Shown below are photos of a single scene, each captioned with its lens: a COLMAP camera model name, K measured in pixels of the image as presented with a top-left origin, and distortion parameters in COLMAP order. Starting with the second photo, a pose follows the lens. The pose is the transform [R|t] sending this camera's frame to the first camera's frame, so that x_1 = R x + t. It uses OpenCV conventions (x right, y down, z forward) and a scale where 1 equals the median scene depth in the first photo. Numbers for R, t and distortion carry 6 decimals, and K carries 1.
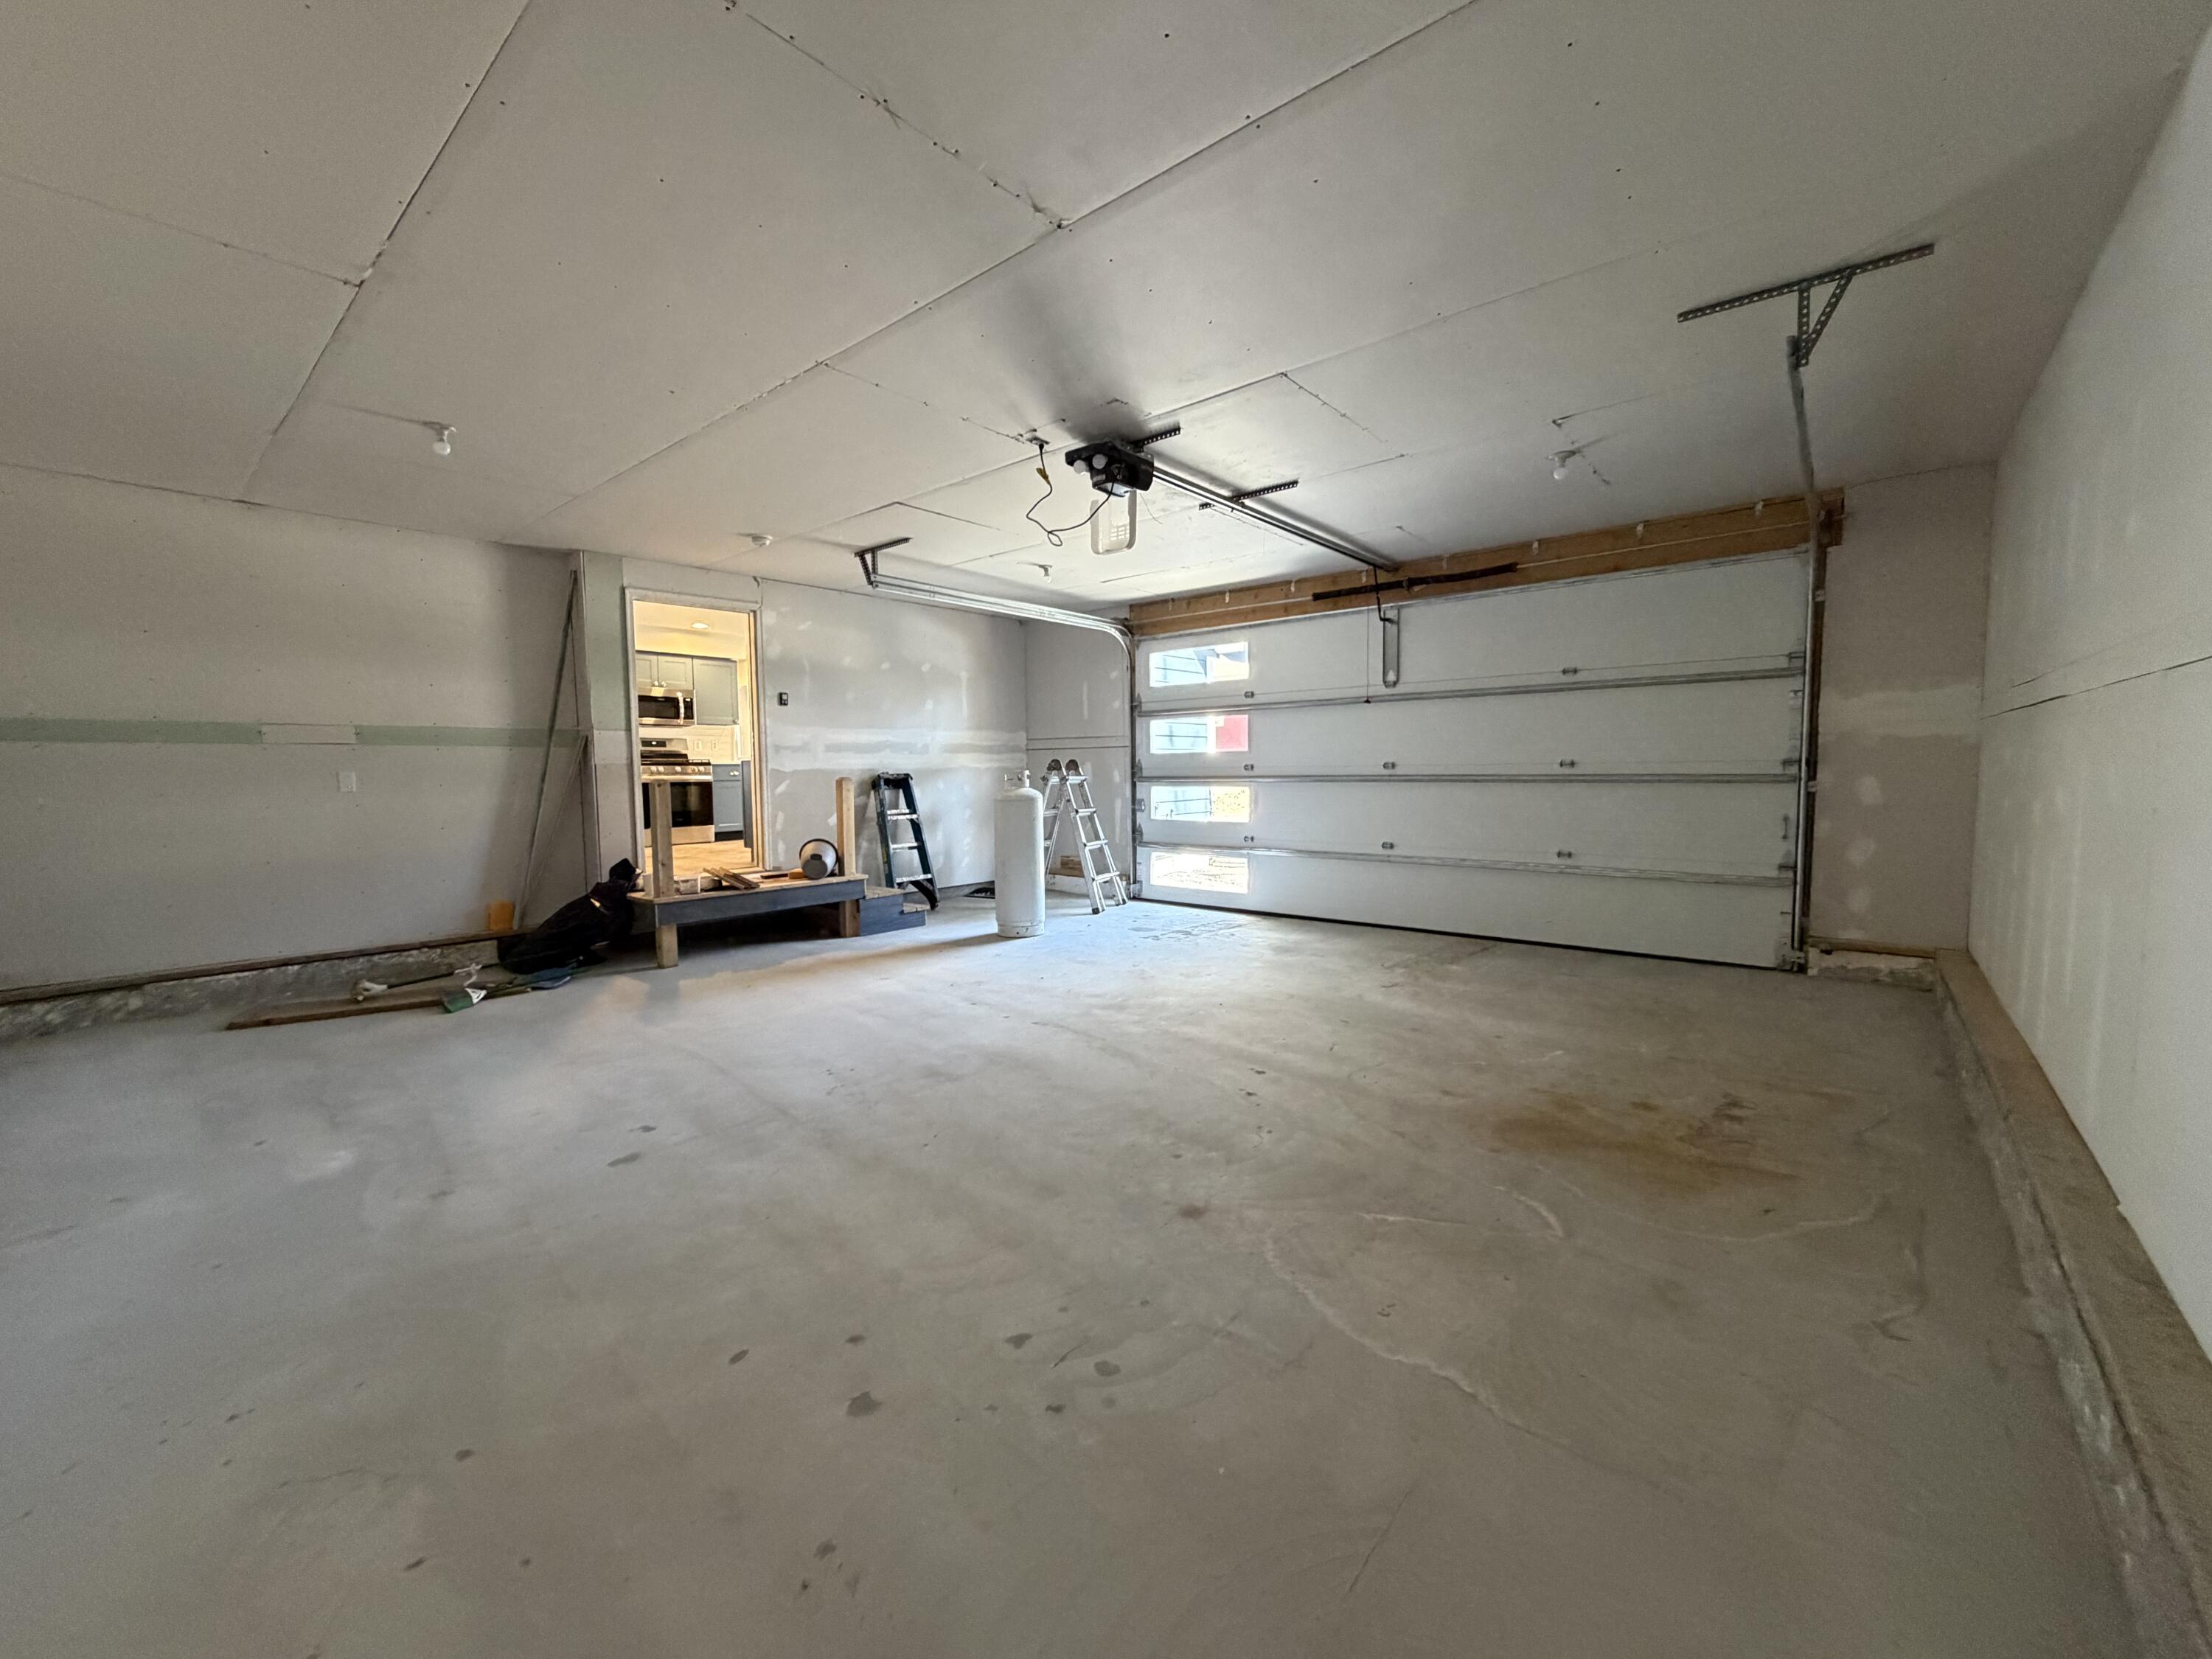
lens RADIAL K [[879.9, 0, 1098.5], [0, 879.9, 833.5], [0, 0, 1]] dist [0.000278, -0.000349]
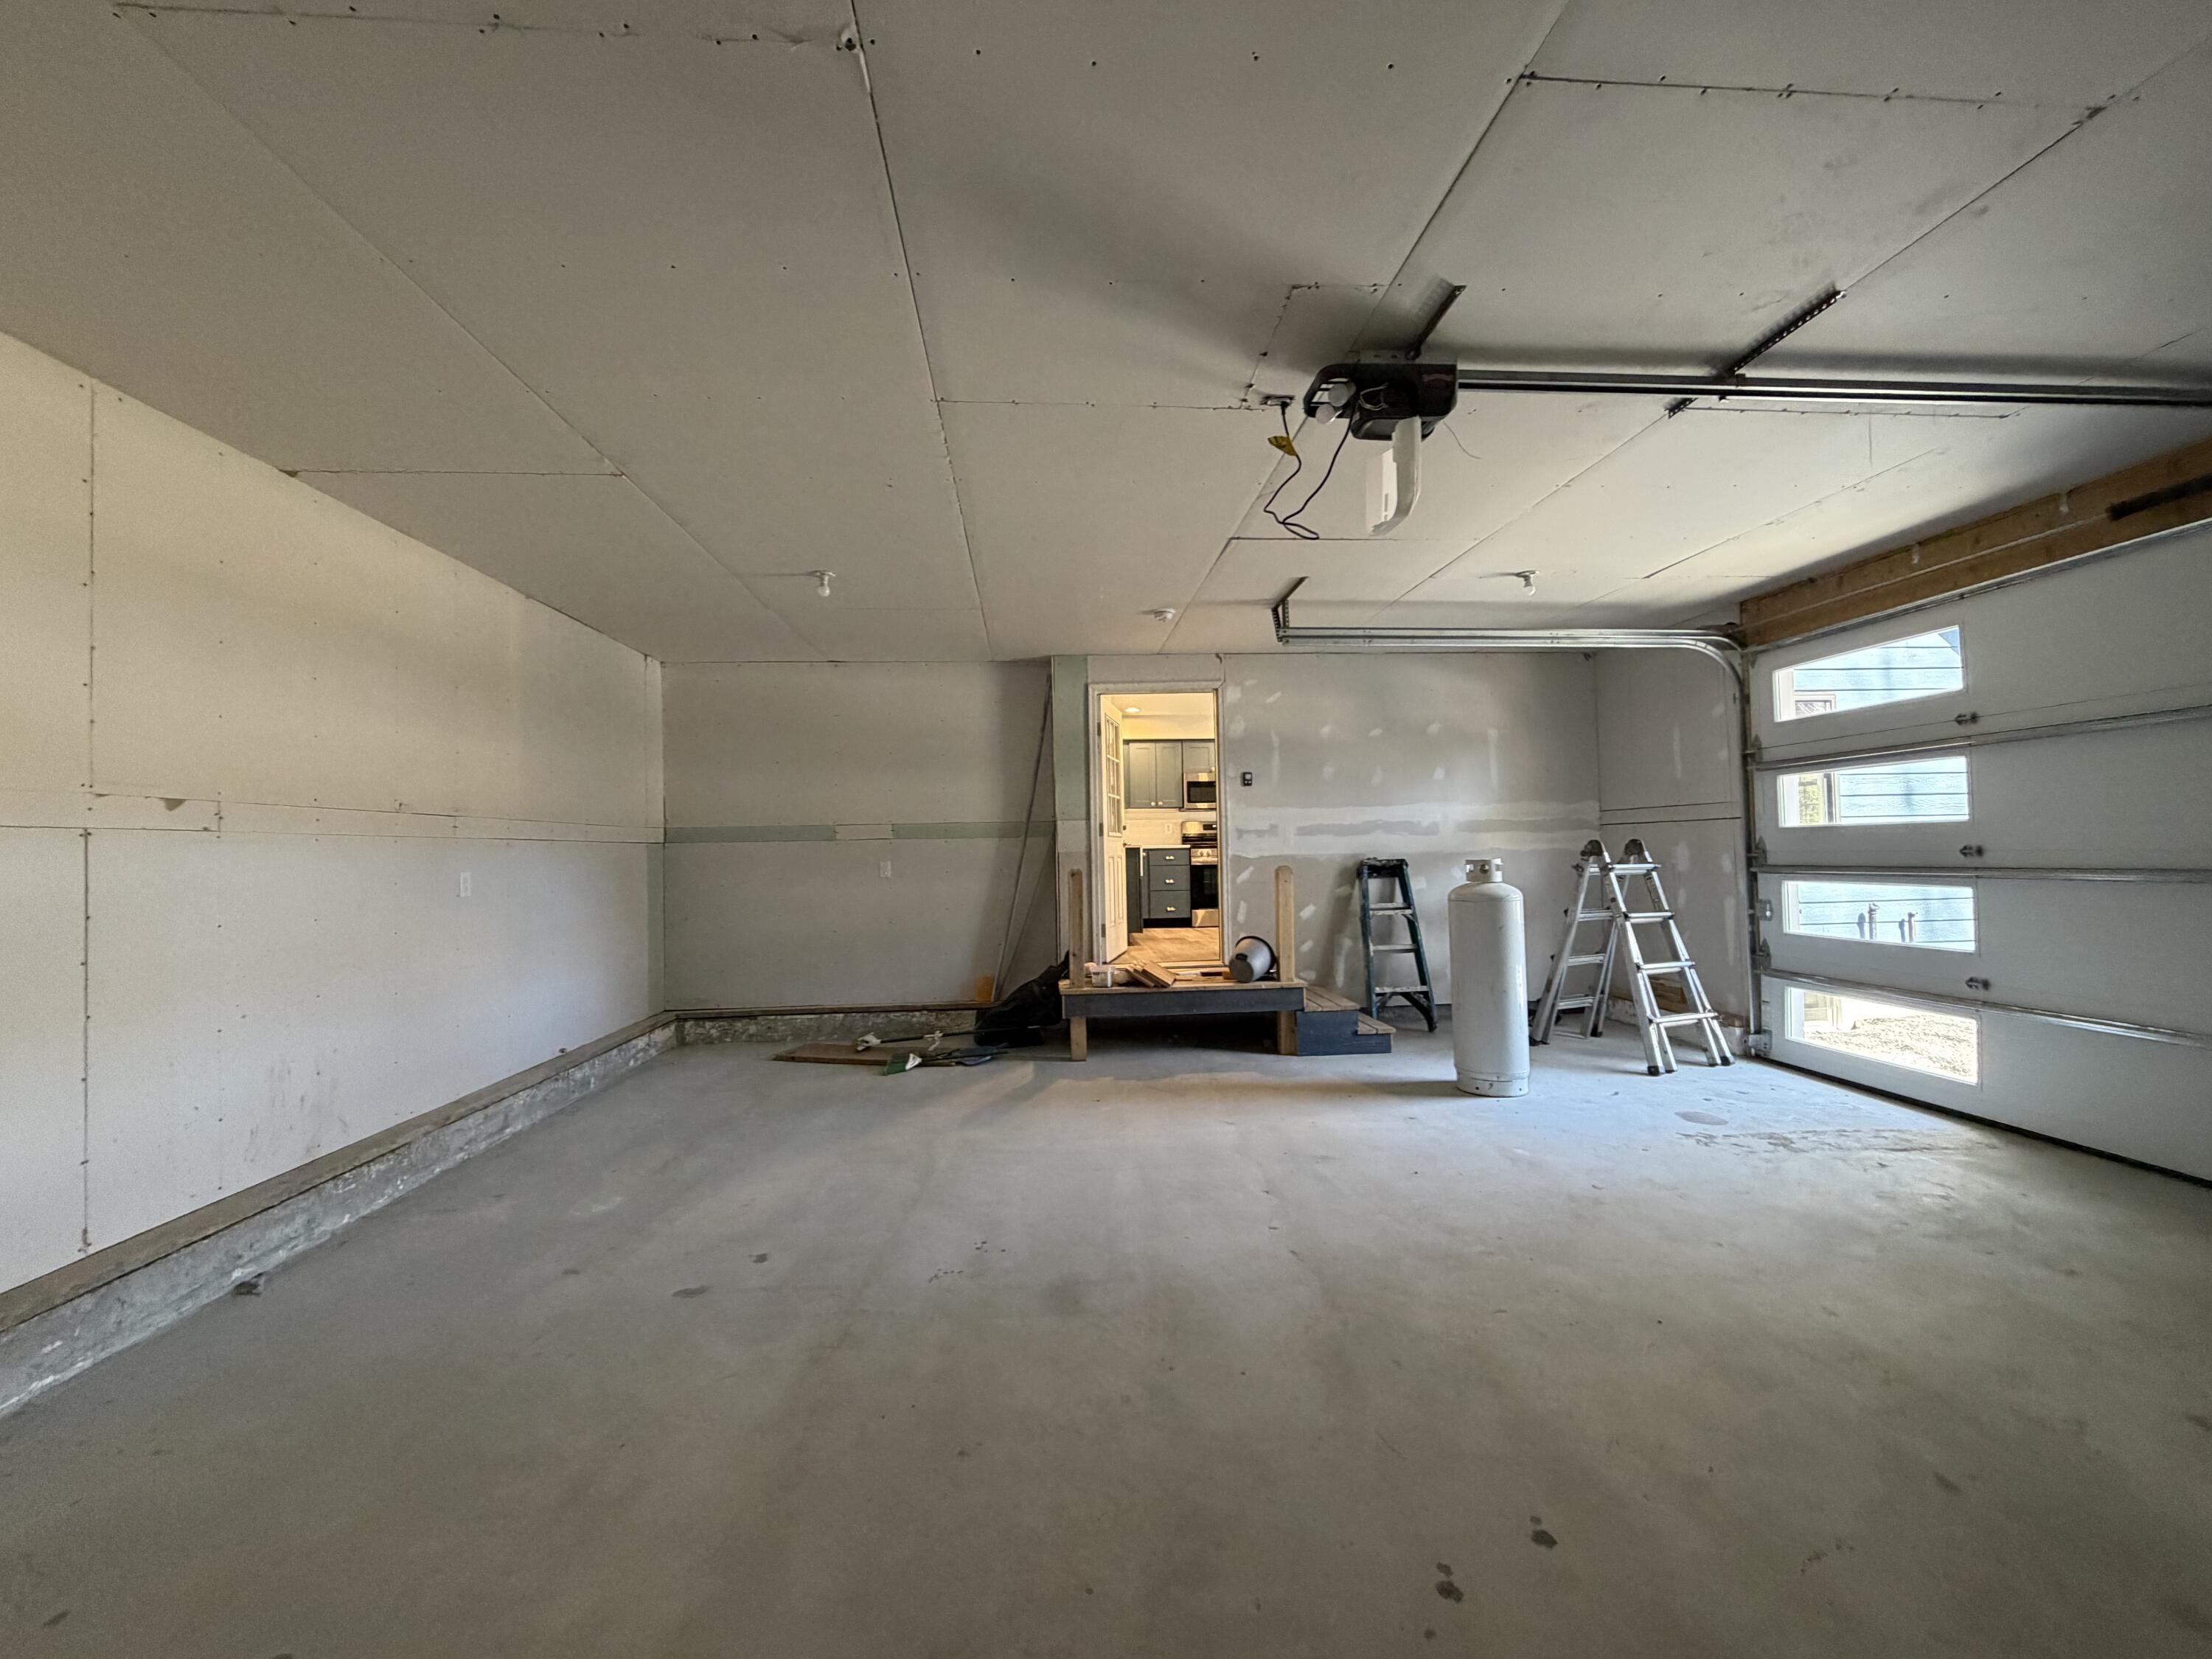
lens RADIAL K [[879.9, 0, 1101.8], [0, 879.9, 835.4], [0, 0, 1]] dist [0.000278, -0.000349]
pose [[0.708250, -0.015959, -0.705781, 0.220834], [-0.040489, 0.997181, -0.063179, -0.036705], [0.704800, 0.073323, 0.705607, 0.302601]]
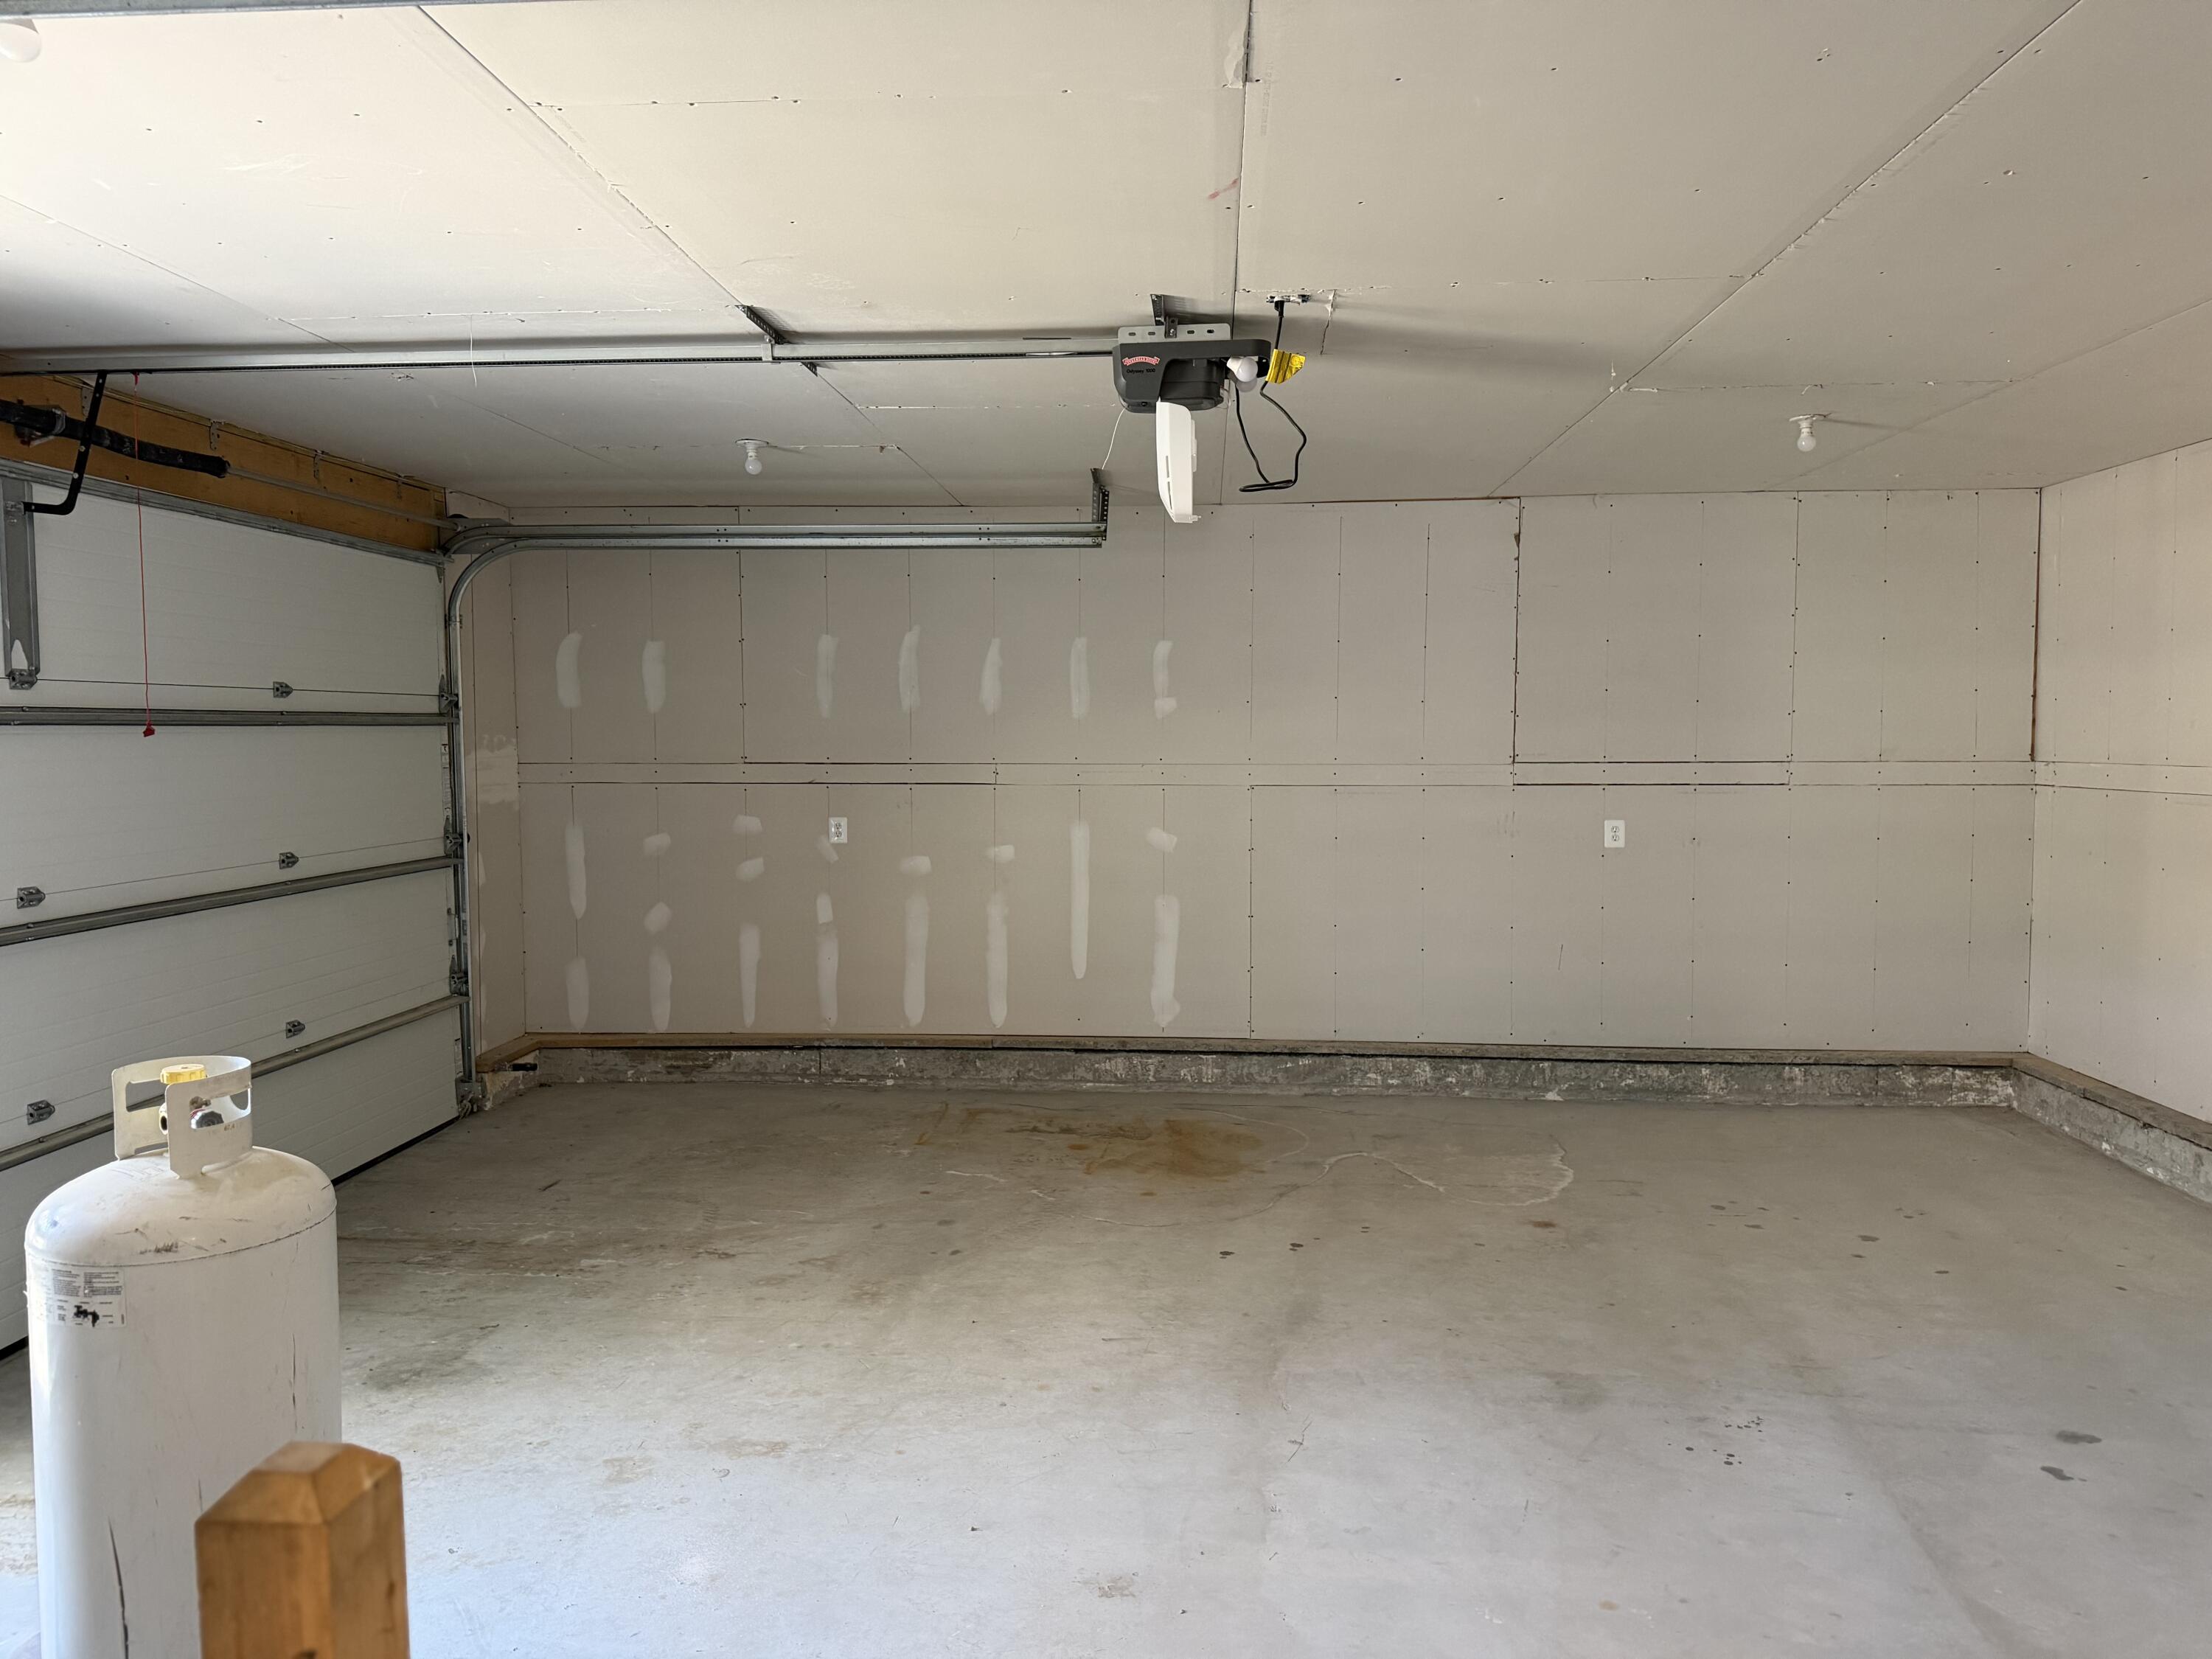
lens RADIAL K [[1540.1, 0, 1100.3], [0, 1540.1, 827.2], [0, 0, 1]] dist [0.055860, -0.068083]
pose [[-0.596033, -0.038363, 0.802043, -0.532543], [0.071466, 0.992359, 0.100576, -0.160922], [-0.799773, 0.117266, -0.588738, 1.169945]]
